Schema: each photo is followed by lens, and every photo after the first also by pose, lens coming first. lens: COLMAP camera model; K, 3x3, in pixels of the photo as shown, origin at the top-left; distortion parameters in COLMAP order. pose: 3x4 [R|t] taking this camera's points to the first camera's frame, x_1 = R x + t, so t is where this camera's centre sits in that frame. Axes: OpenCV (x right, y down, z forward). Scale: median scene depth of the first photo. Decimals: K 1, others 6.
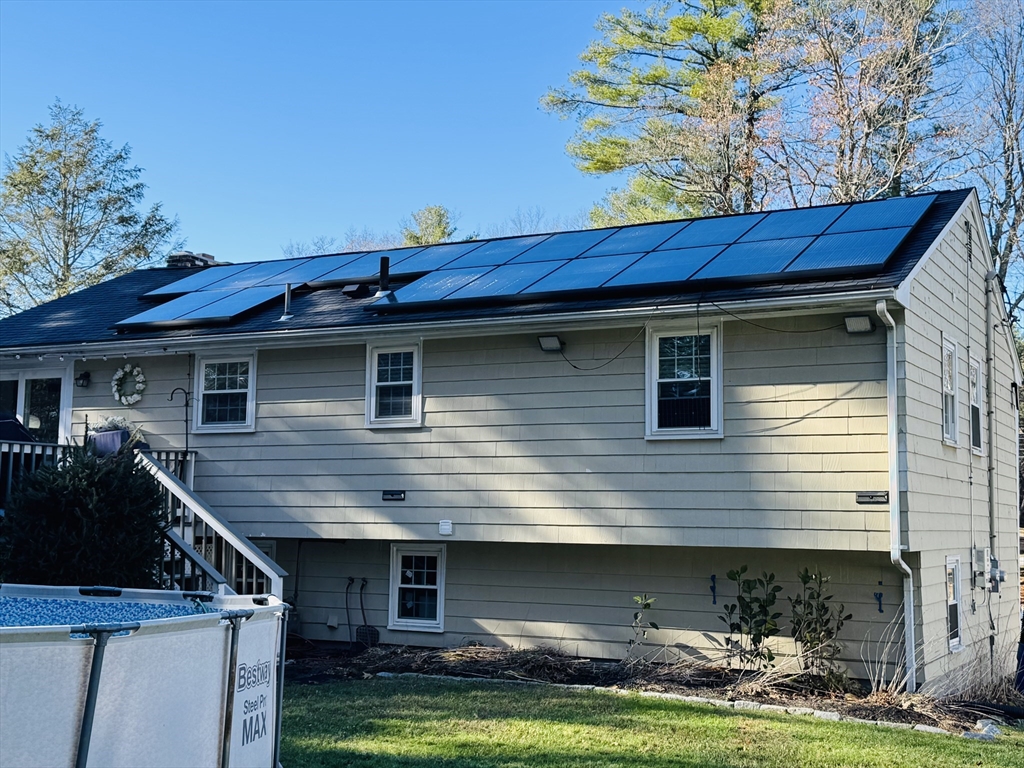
lens RADIAL K [[1322.7, 0, 512.0], [0, 1322.7, 378.6], [0, 0, 1]] dist [0.136104, 0.000000]
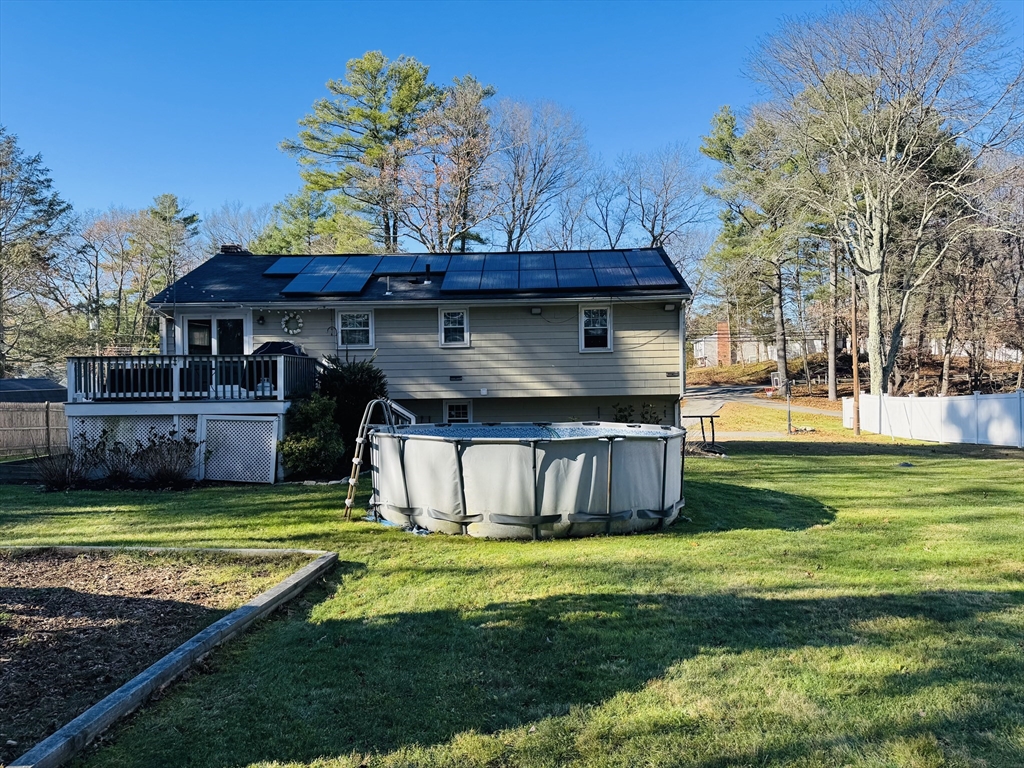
lens RADIAL K [[721.1, 0, 514.2], [0, 721.1, 390.0], [0, 0, 1]] dist [0.058513, -0.066703]
pose [[0.894145, -0.036570, 0.446281, -0.535295], [-0.019415, 0.992556, 0.120231, -0.037602], [-0.447356, -0.116168, 0.886779, -0.102335]]
